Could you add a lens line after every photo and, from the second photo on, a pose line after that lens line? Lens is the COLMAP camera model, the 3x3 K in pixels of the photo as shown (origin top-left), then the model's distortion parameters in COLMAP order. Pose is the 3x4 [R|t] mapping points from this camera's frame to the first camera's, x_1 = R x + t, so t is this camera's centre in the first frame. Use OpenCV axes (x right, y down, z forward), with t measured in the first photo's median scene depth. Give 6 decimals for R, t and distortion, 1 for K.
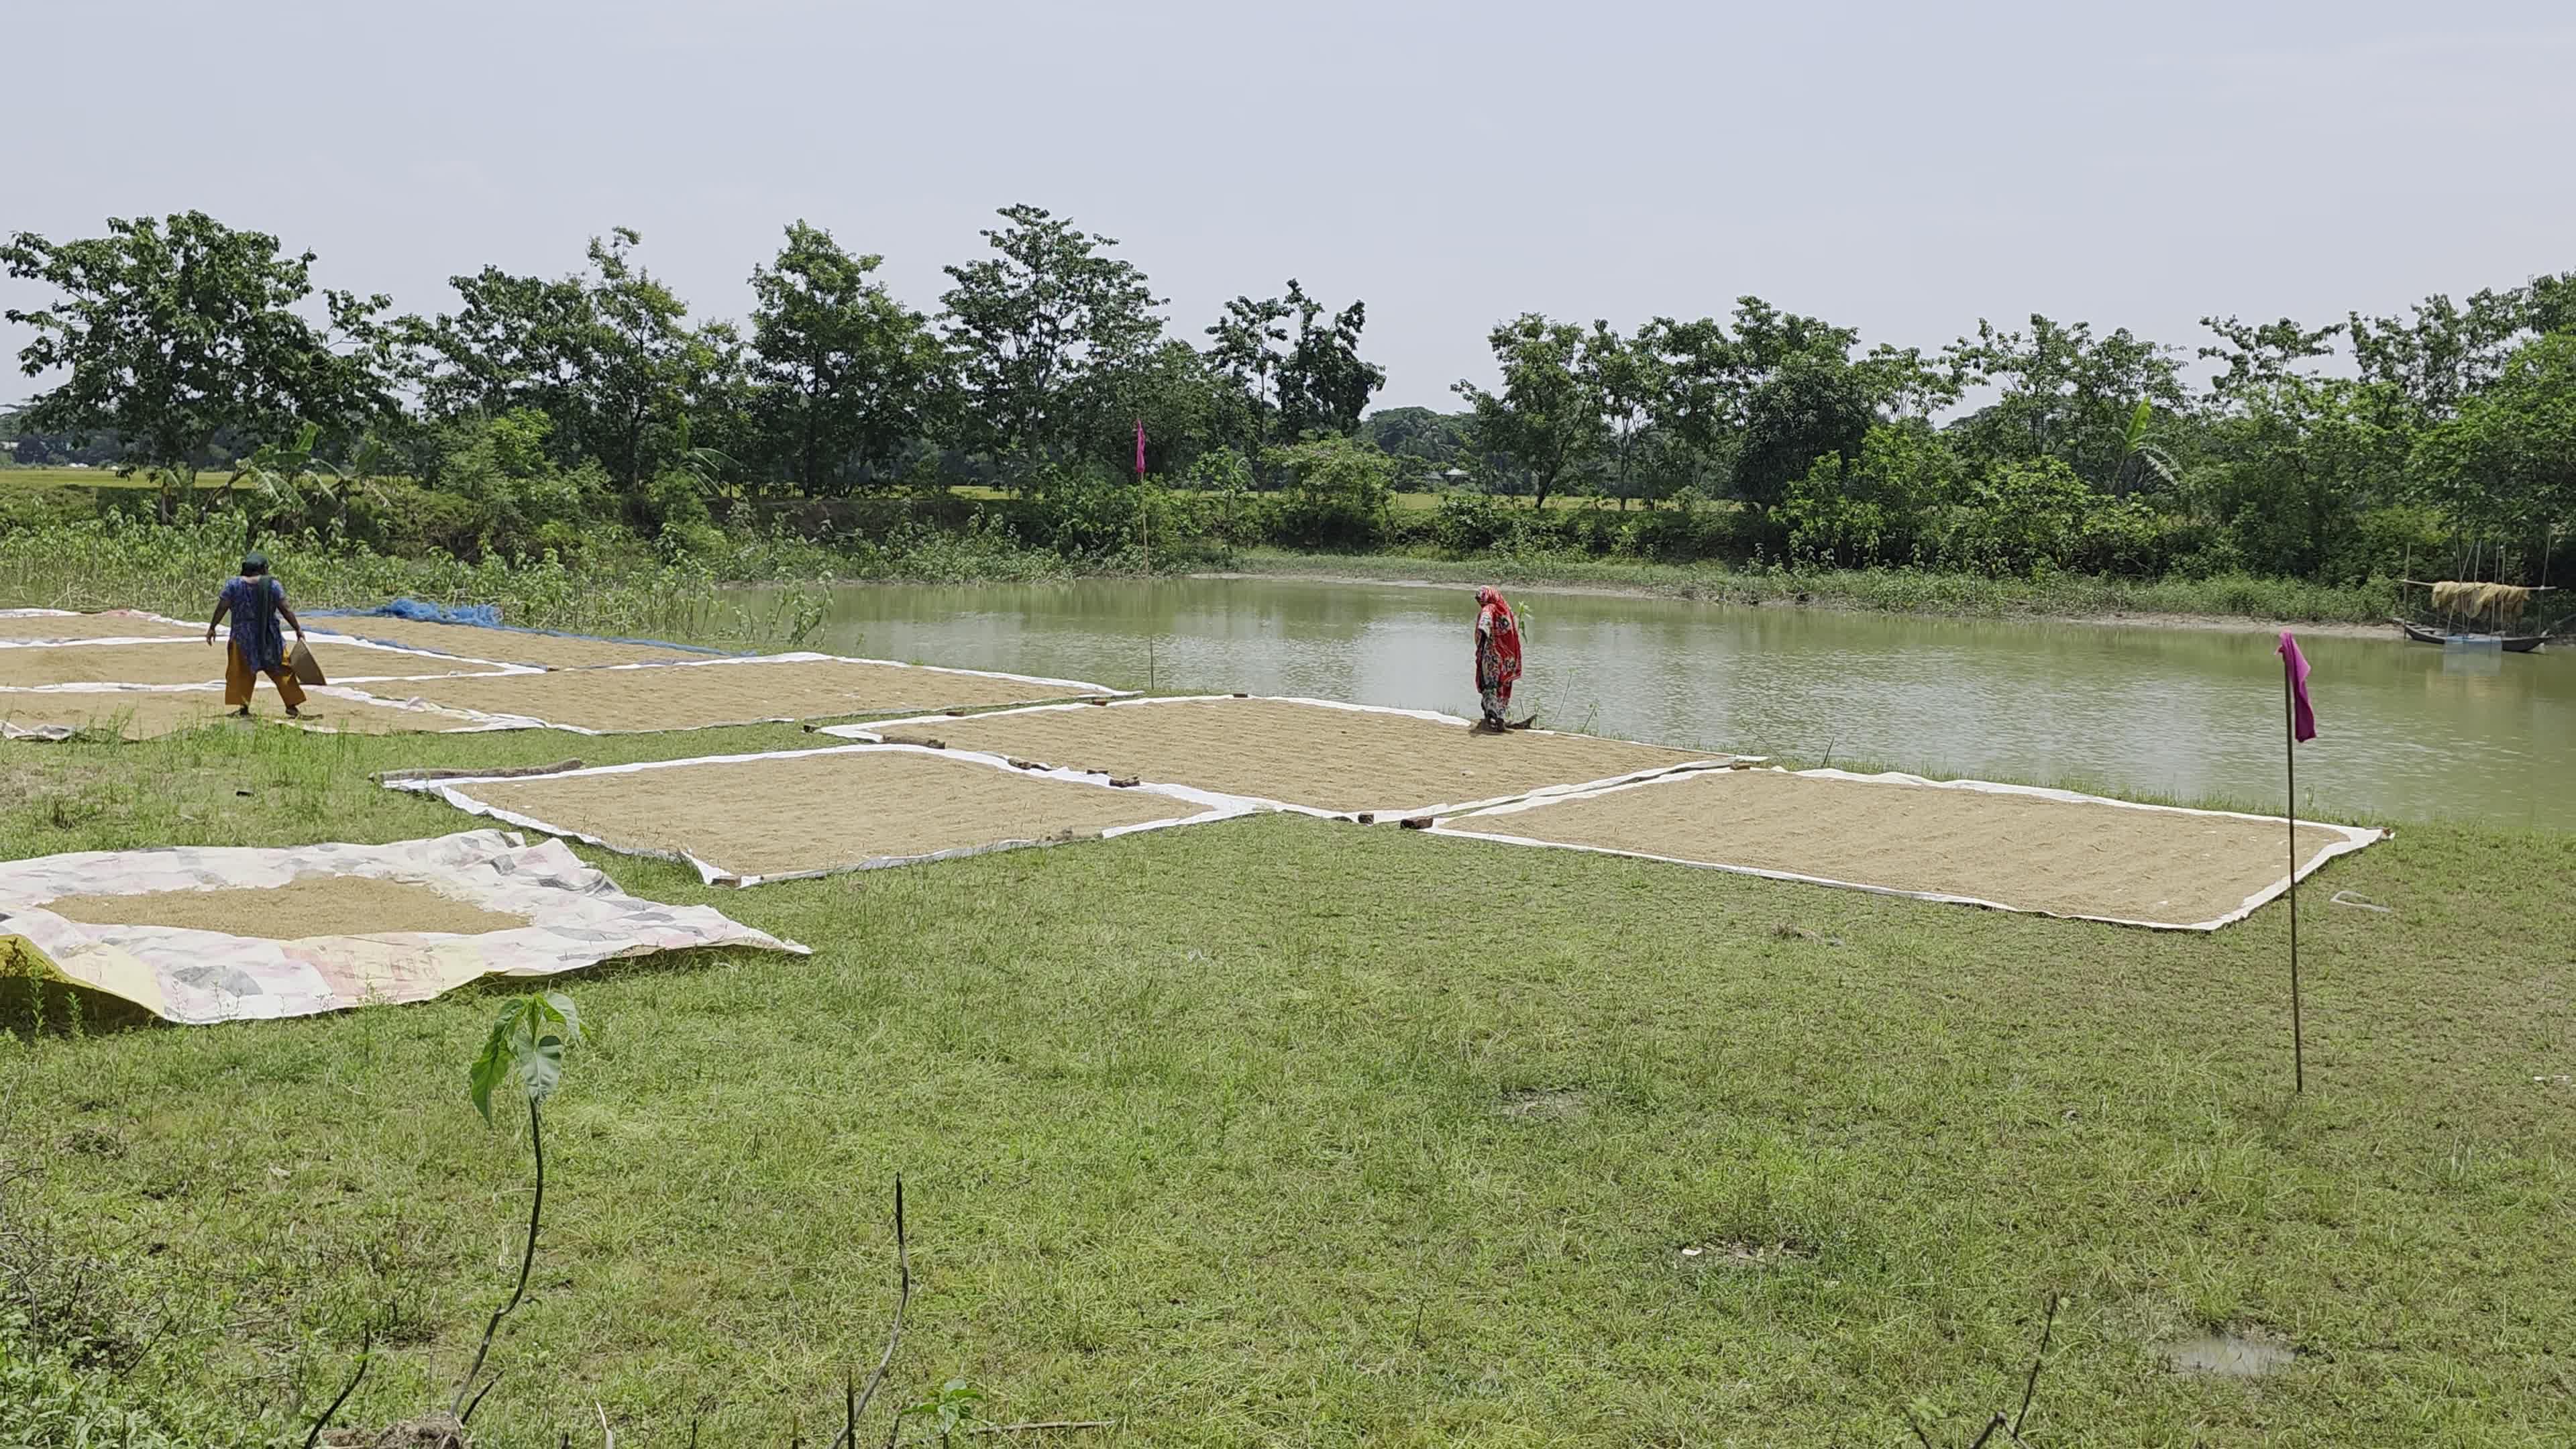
lens RADIAL K [[2126.9, 0, 1288.0], [0, 2126.9, 724.5], [0, 0, 1]] dist [-0.014854, -0.005324]
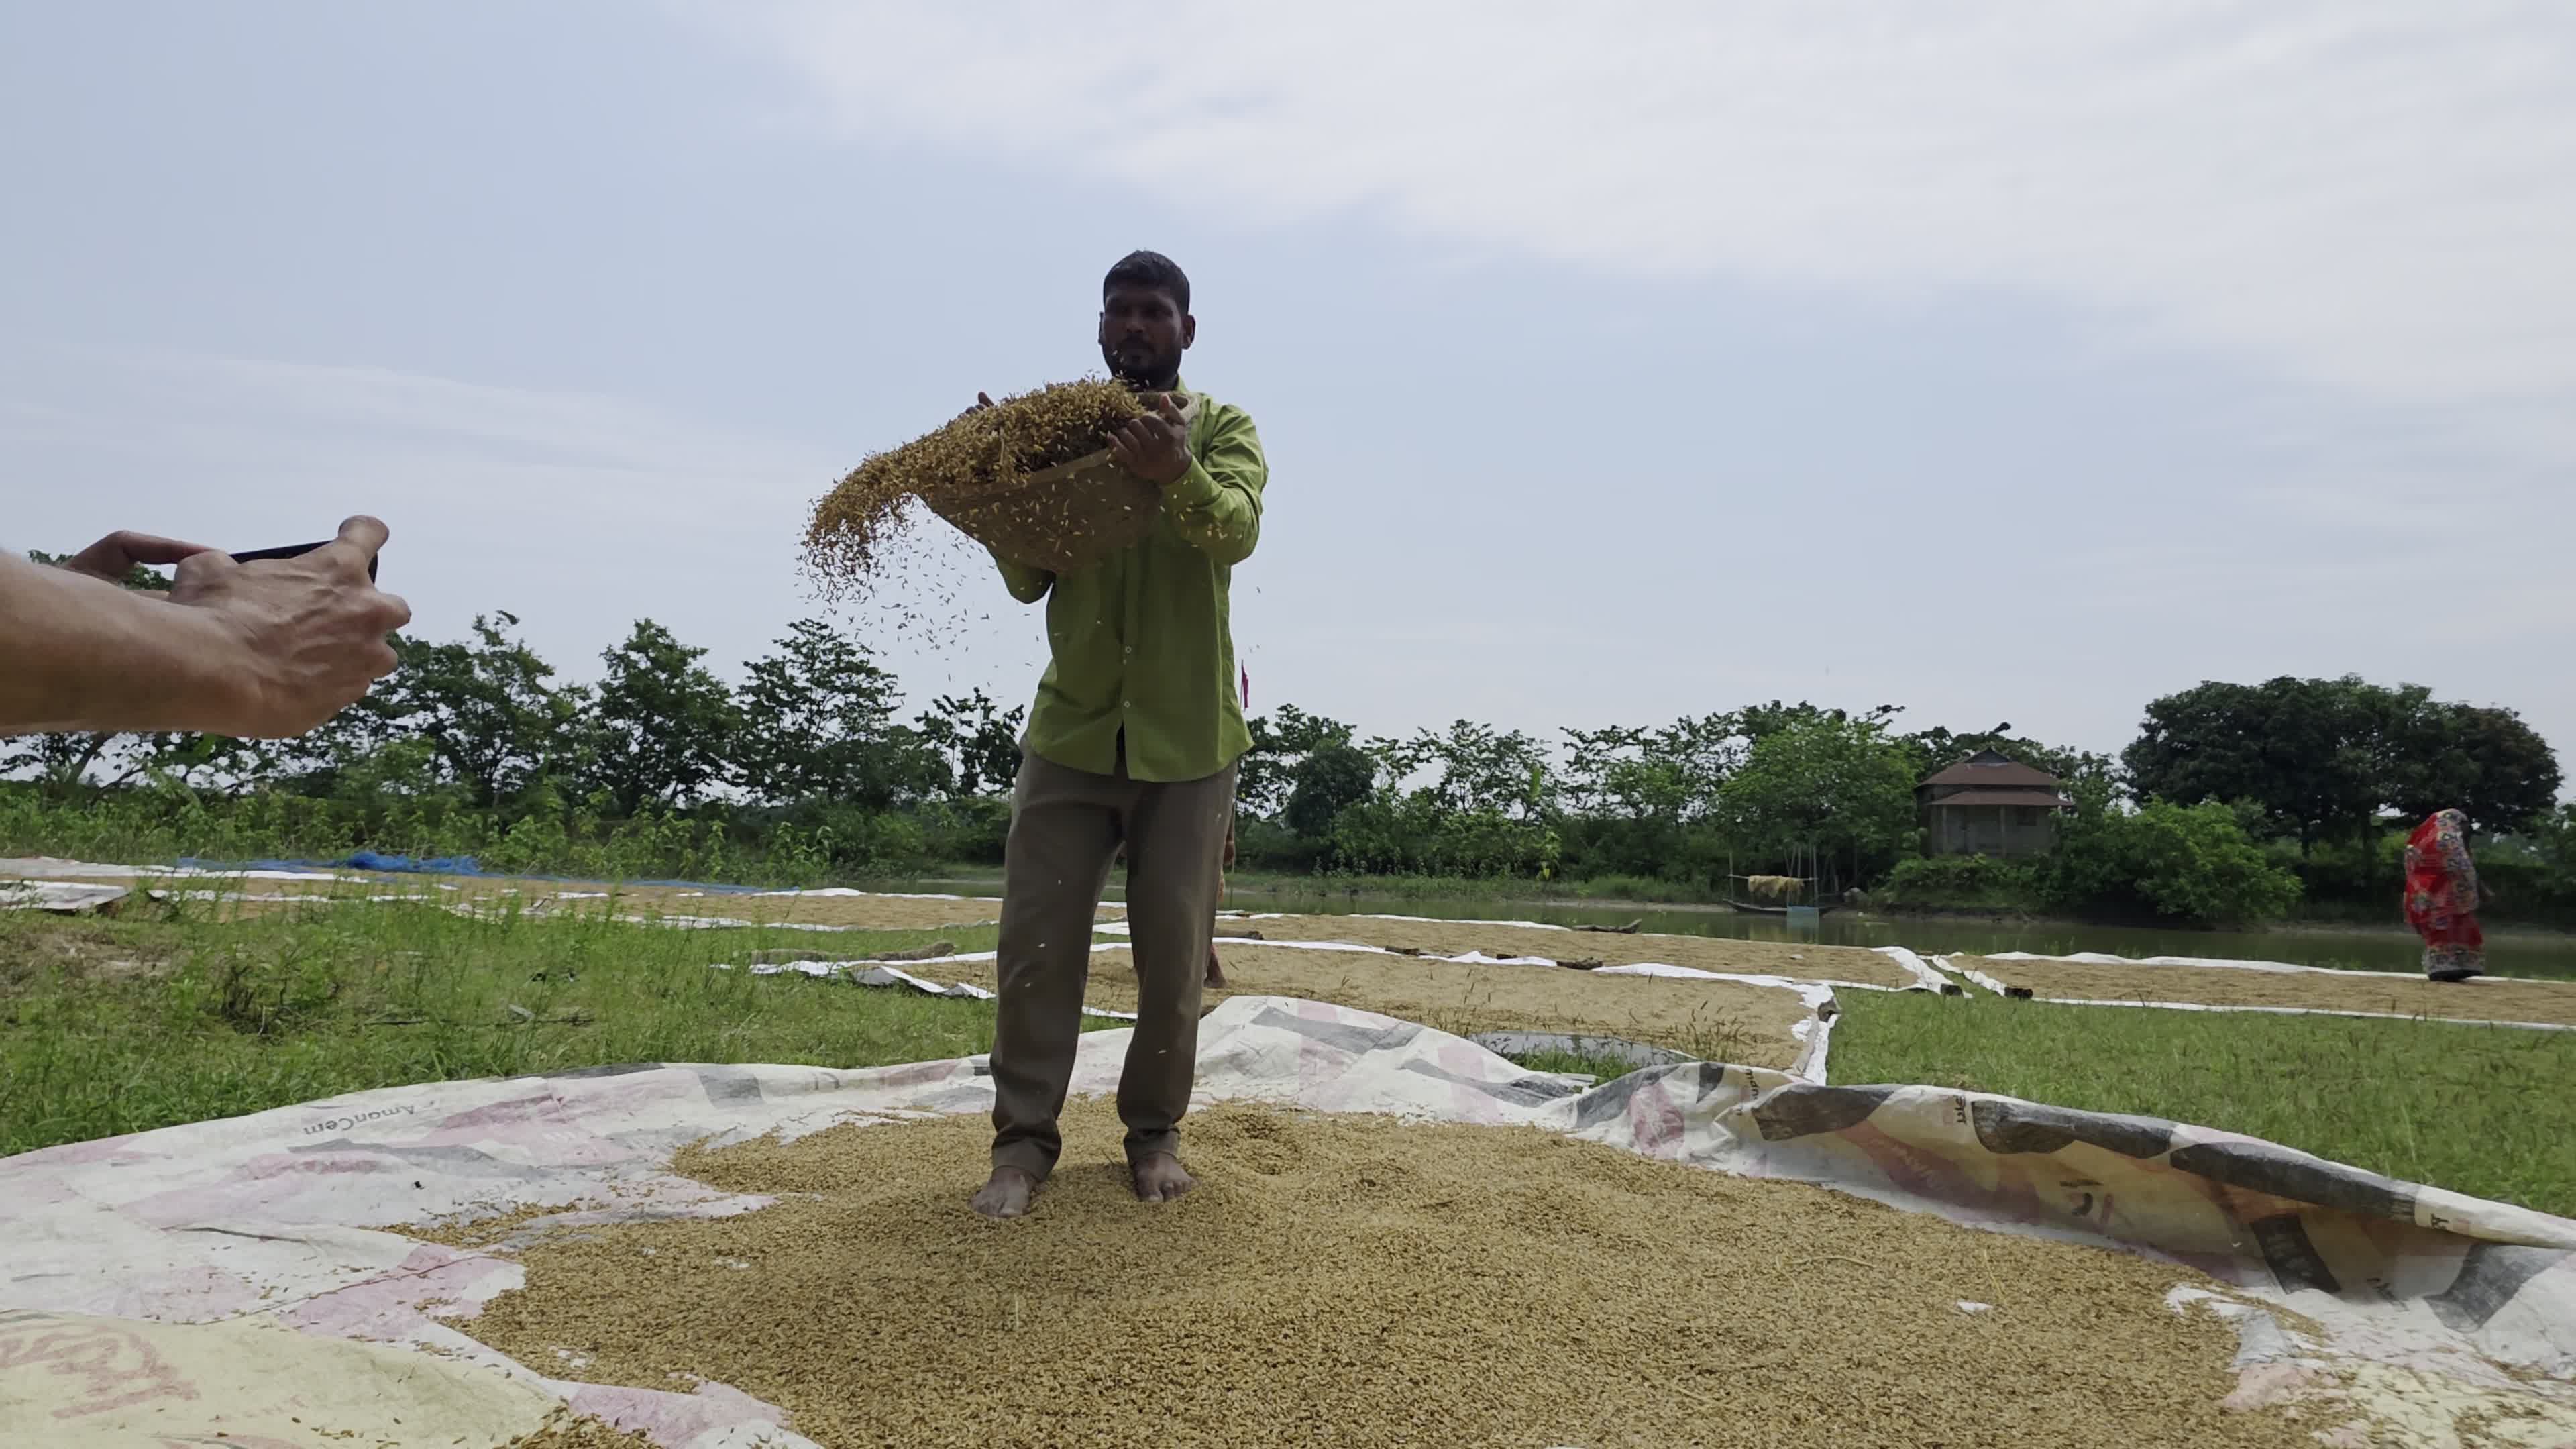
lens RADIAL K [[1275.0, 0, 1288.0], [0, 1275.0, 724.5], [0, 0, 1]] dist [-0.003446, 0.001205]
pose [[0.953231, 0.038875, 0.299732, -0.077187], [0.023668, 0.979047, -0.202254, 0.007125], [-0.301314, 0.199889, 0.932338, 0.119494]]
